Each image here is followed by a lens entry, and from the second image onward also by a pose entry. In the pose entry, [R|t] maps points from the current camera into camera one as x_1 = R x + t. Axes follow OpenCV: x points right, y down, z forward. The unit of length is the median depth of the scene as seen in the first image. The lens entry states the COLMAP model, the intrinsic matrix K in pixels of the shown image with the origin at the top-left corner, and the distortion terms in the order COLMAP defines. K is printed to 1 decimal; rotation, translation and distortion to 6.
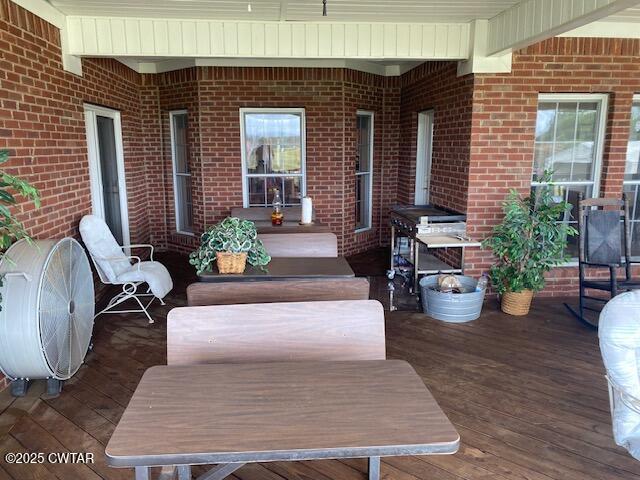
lens RADIAL K [[483.9, 0, 312.6], [0, 483.9, 238.3], [0, 0, 1]] dist [0.005962, 0.006167]
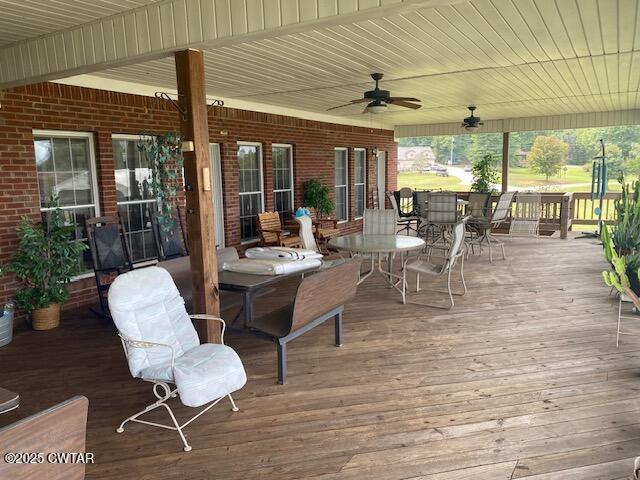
lens RADIAL K [[483.9, 0, 312.6], [0, 483.9, 238.3], [0, 0, 1]] dist [0.005962, 0.006167]
pose [[0.593473, -0.122587, 0.795463, -0.067460], [0.168459, 0.985361, 0.026170, 0.027056], [-0.787027, 0.118472, 0.605436, -0.146816]]
